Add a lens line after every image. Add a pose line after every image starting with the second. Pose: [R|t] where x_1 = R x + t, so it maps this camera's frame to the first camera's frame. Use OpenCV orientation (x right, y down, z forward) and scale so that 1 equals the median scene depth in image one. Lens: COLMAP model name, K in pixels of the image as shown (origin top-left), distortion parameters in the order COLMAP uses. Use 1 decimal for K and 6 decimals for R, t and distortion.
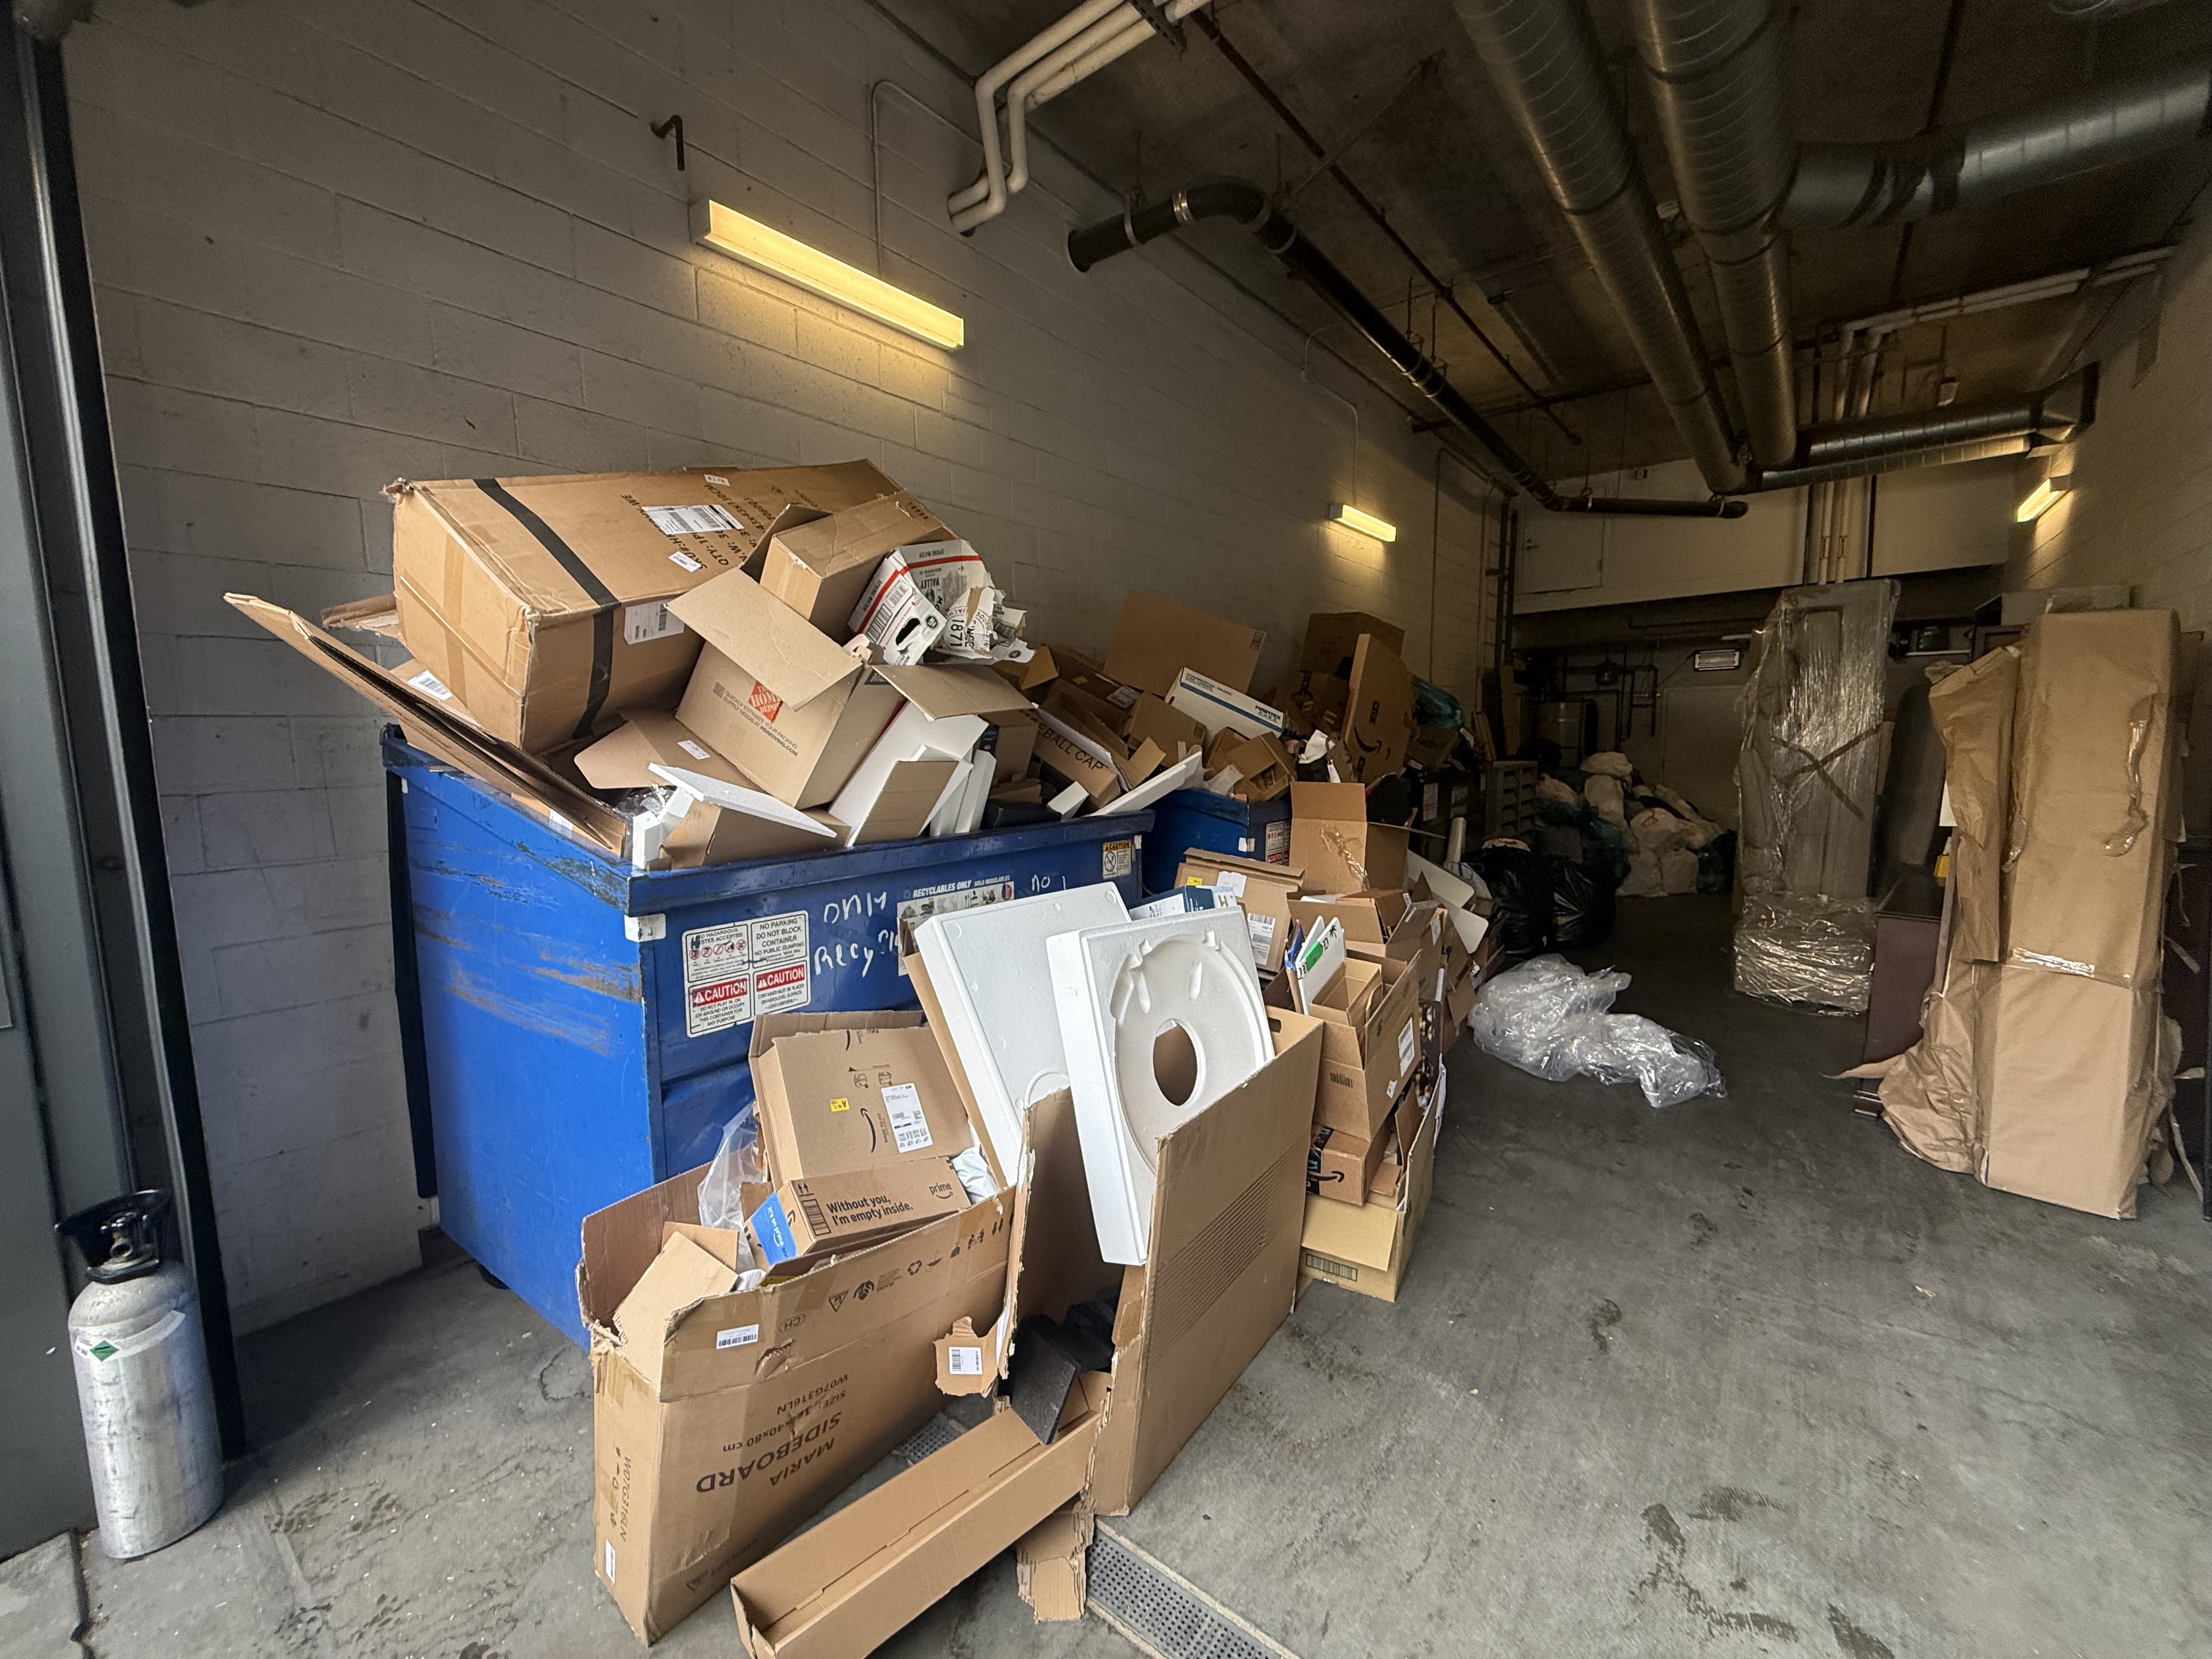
lens RADIAL K [[886.5, 0, 1106.2], [0, 886.5, 831.3], [0, 0, 1]] dist [0.005831, -0.001084]
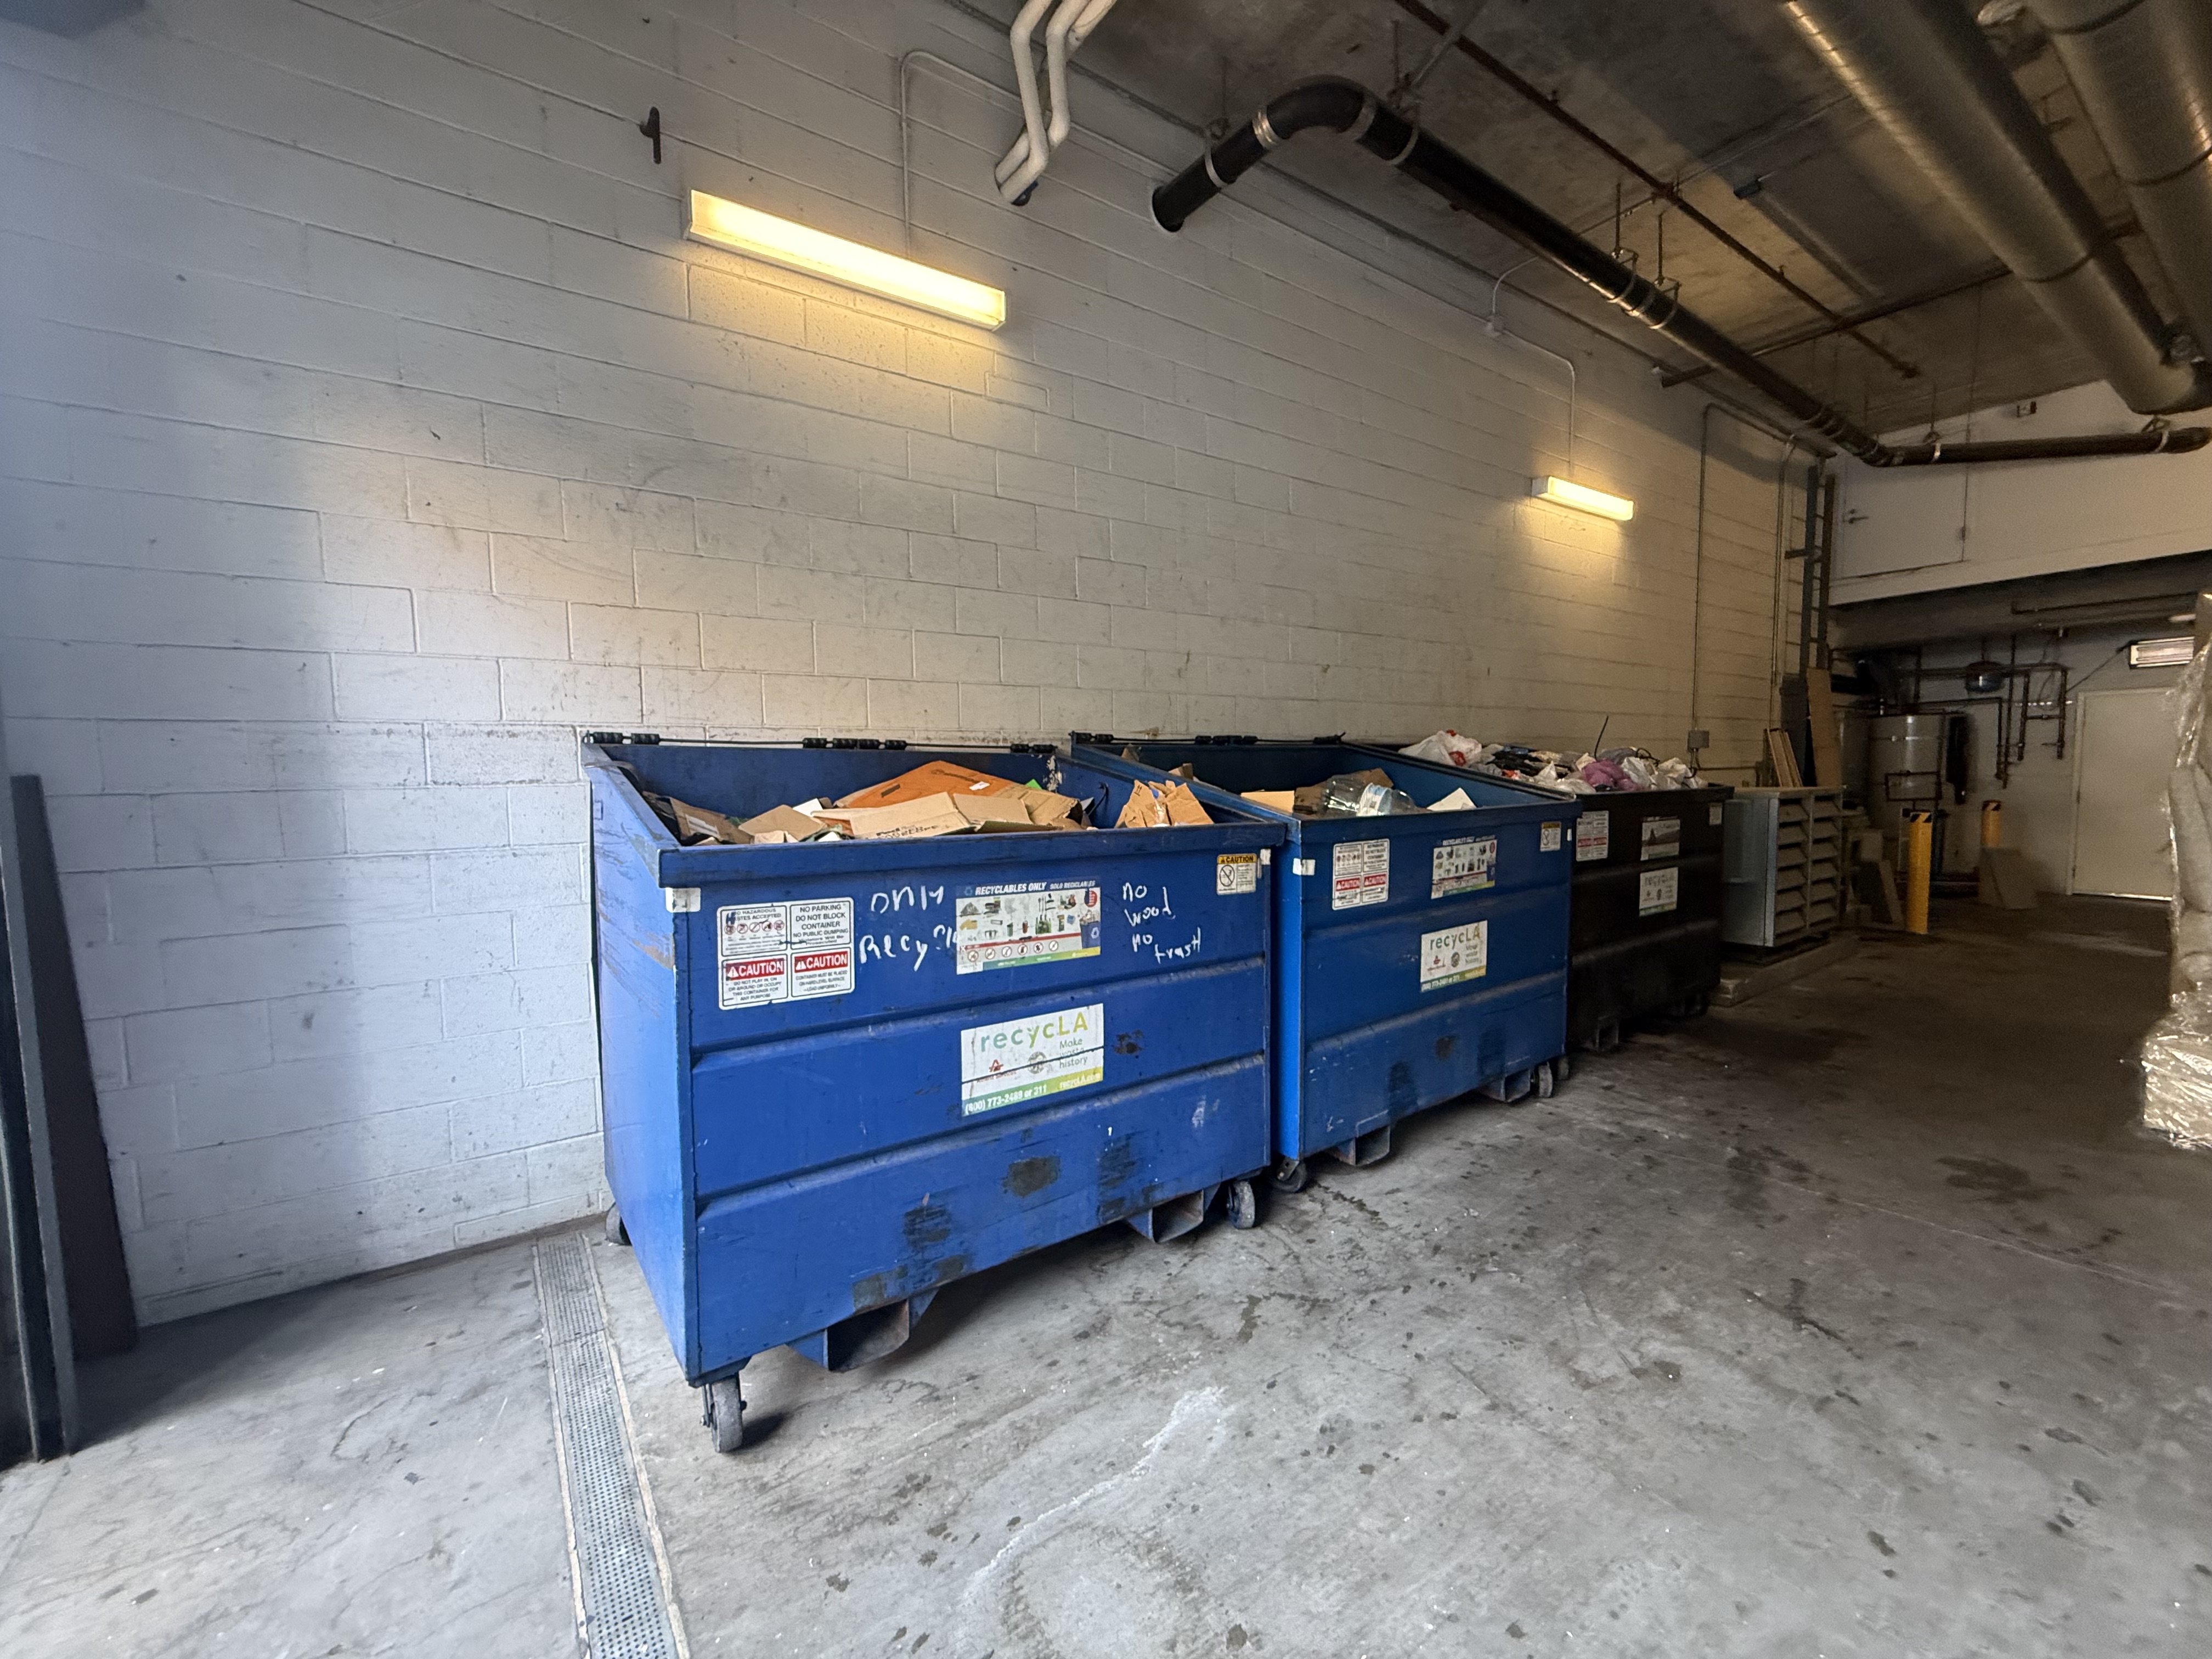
lens RADIAL K [[886.5, 0, 1102.2], [0, 886.5, 829.7], [0, 0, 1]] dist [0.005831, -0.001084]
pose [[0.956716, 0.015050, -0.290633, 0.137099], [-0.026779, 0.998978, -0.036422, 0.003467], [0.289788, 0.042628, 0.956141, 0.118777]]
